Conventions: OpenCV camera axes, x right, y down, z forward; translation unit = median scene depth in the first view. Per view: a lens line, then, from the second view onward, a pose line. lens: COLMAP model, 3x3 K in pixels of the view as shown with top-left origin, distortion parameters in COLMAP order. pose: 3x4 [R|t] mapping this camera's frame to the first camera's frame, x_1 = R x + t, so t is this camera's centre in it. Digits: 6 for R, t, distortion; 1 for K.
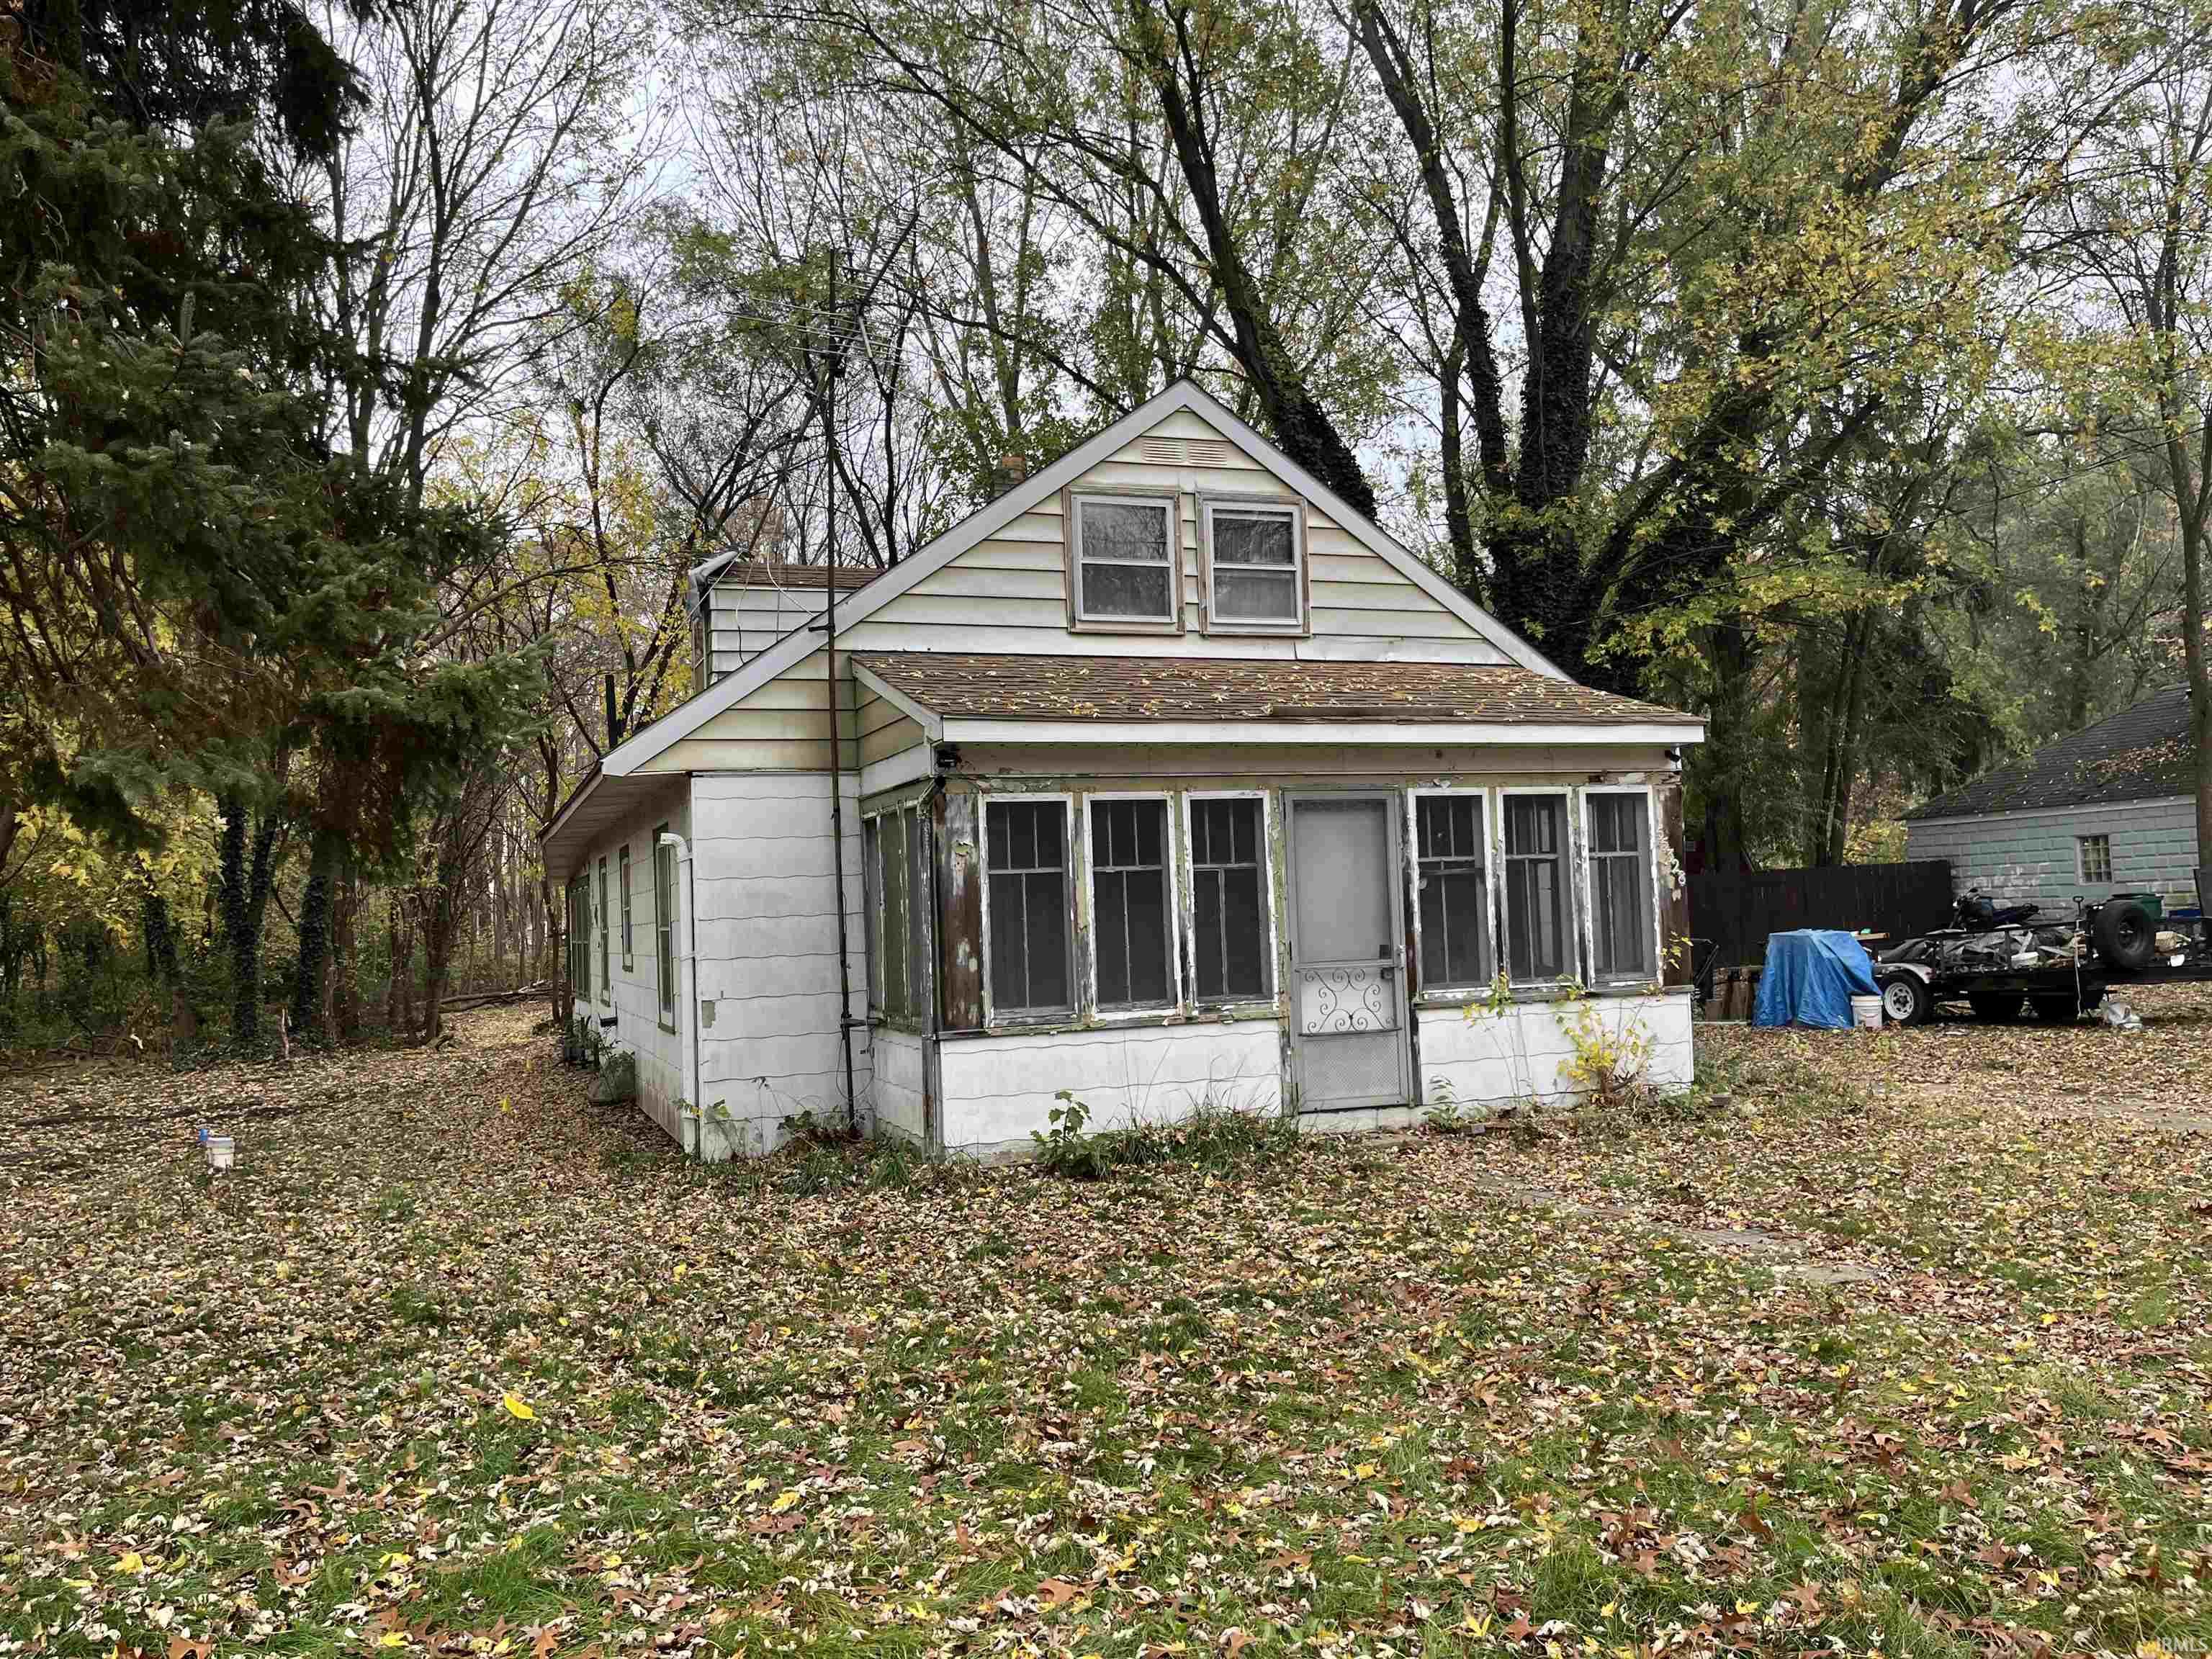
lens RADIAL K [[1685.9, 0, 1094.0], [0, 1685.9, 826.6], [0, 0, 1]] dist [0.073488, -0.016473]
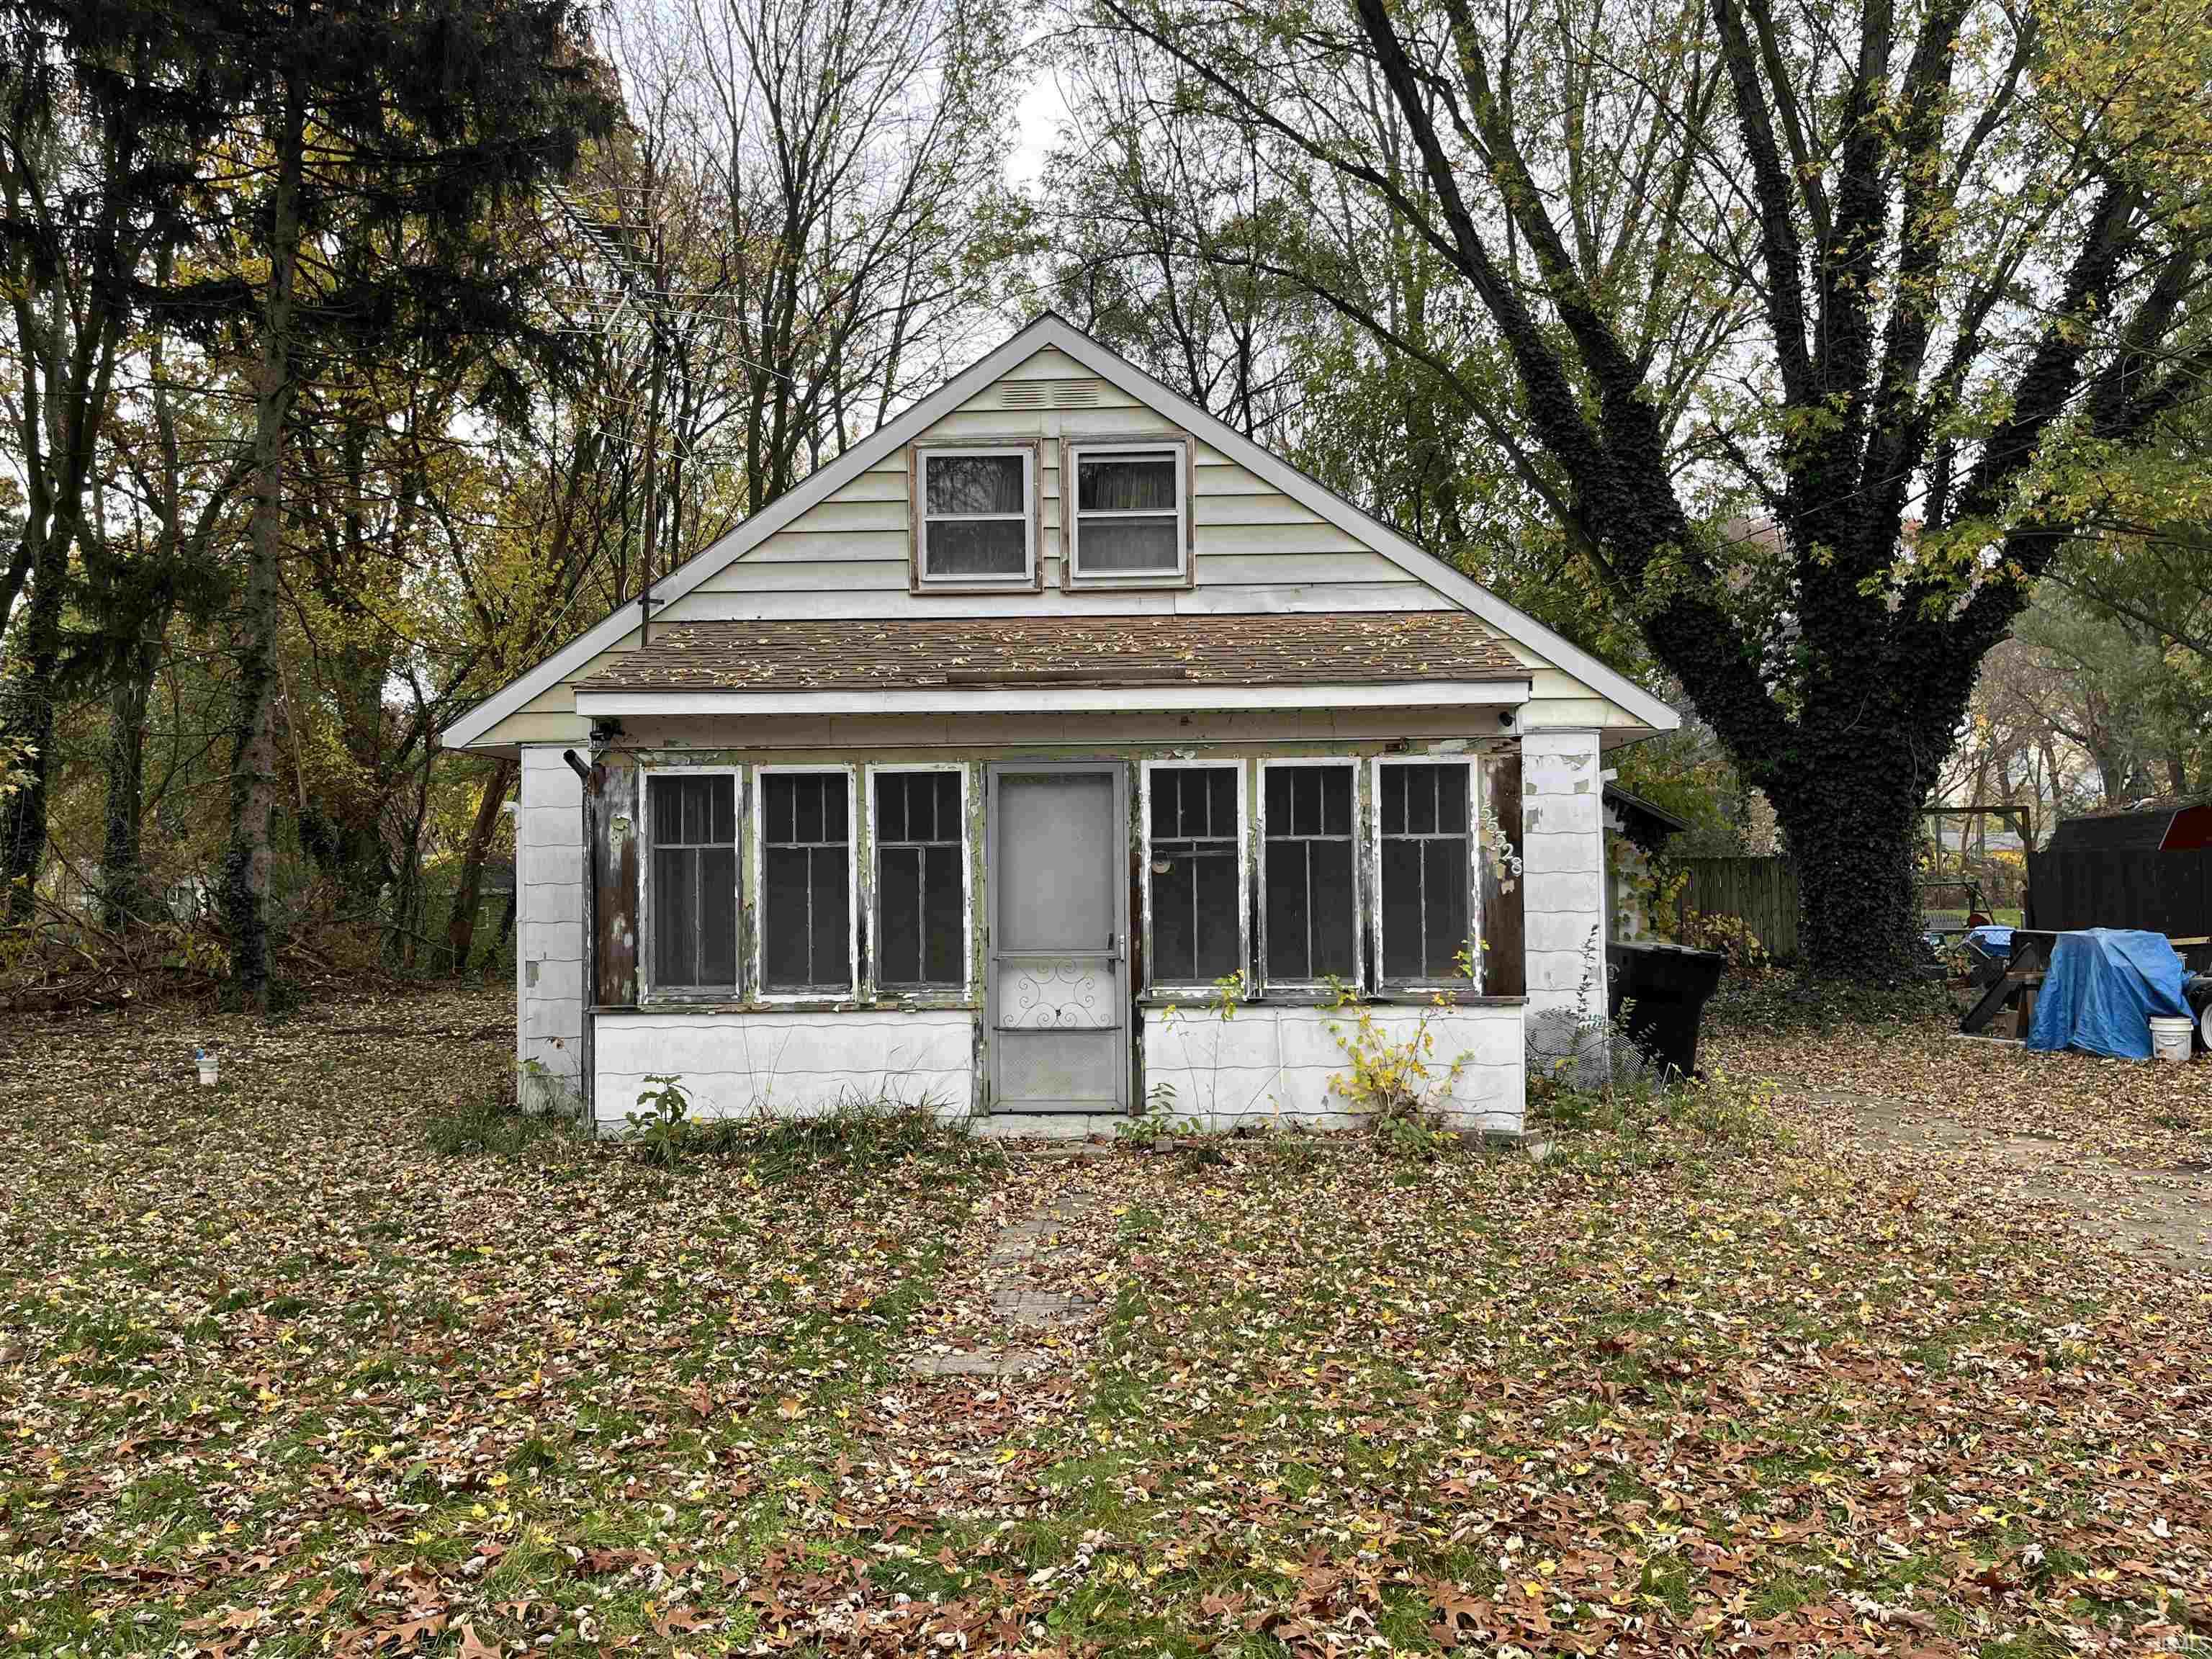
lens RADIAL K [[1685.9, 0, 1129.4], [0, 1685.9, 836.0], [0, 0, 1]] dist [0.073488, -0.016473]
pose [[0.923650, 0.017104, -0.382856, 0.518467], [-0.003862, 0.999368, 0.035329, -0.013902], [0.383218, -0.031153, 0.923132, 0.174895]]
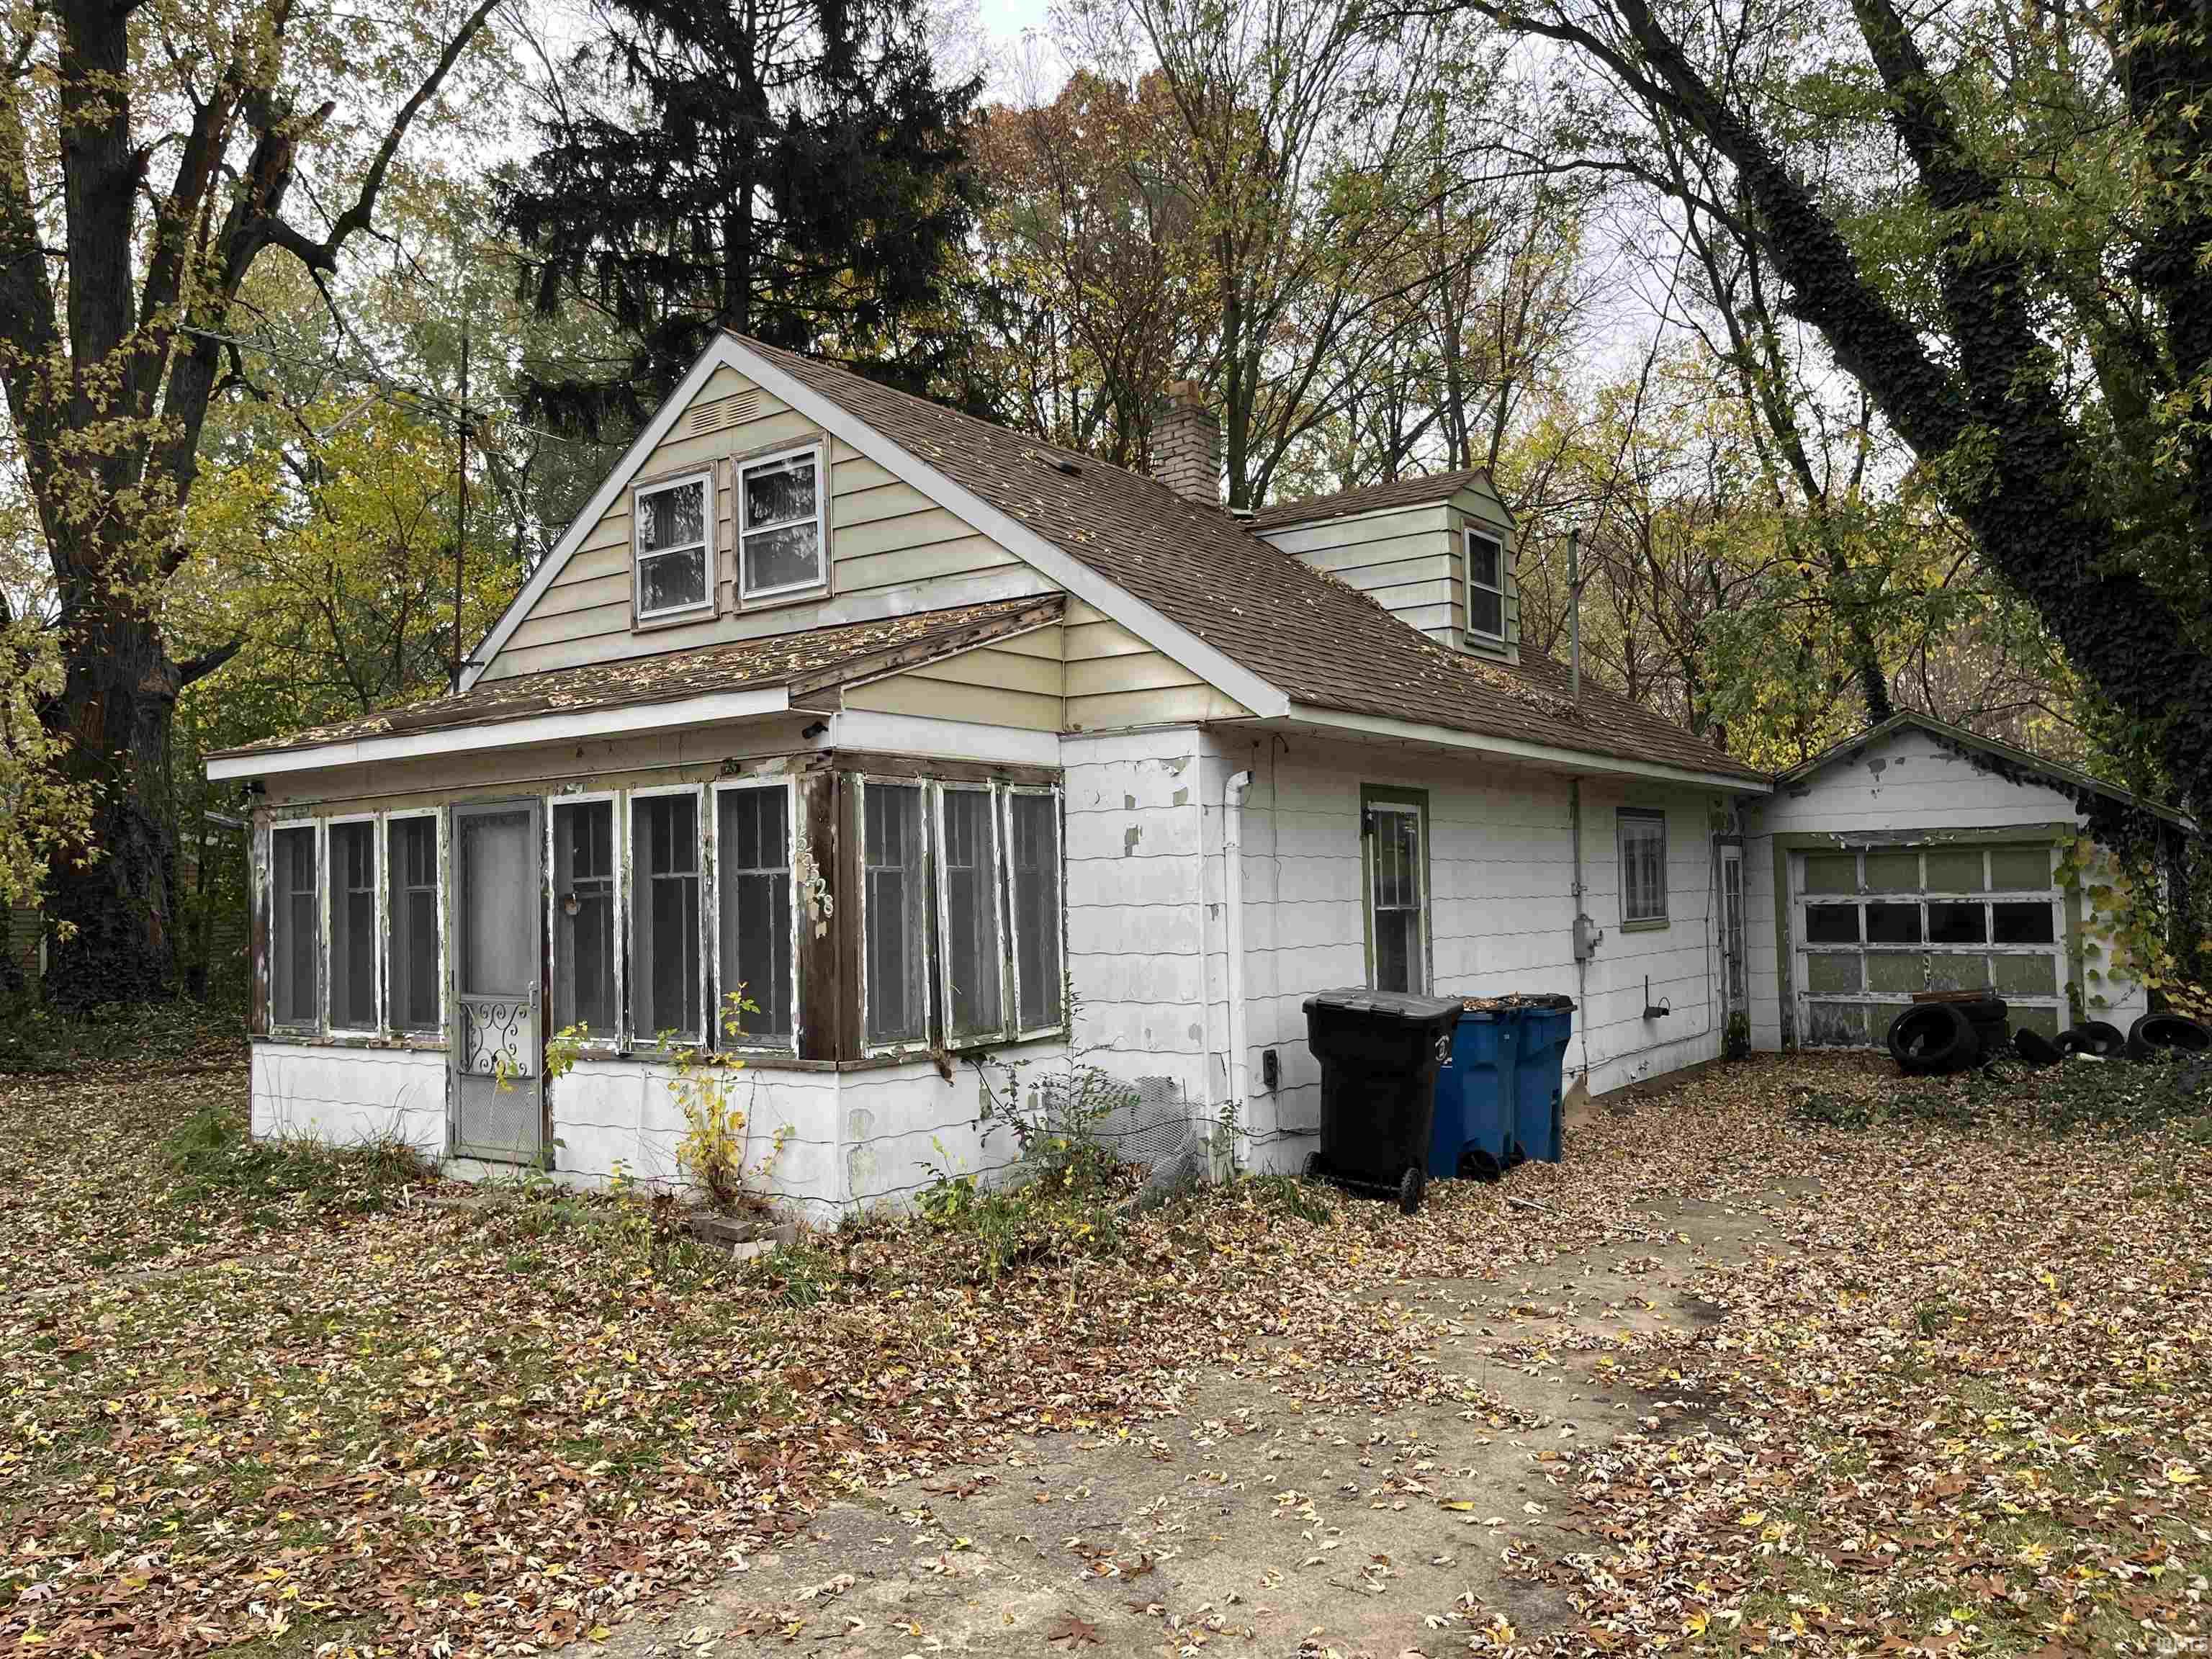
lens RADIAL K [[1685.9, 0, 1103.0], [0, 1685.9, 839.6], [0, 0, 1]] dist [0.073488, -0.016473]
pose [[0.538835, -0.006263, -0.842388, 1.047689], [0.044320, 0.998798, 0.020924, -0.006417], [0.841245, -0.048609, 0.538465, 0.770717]]
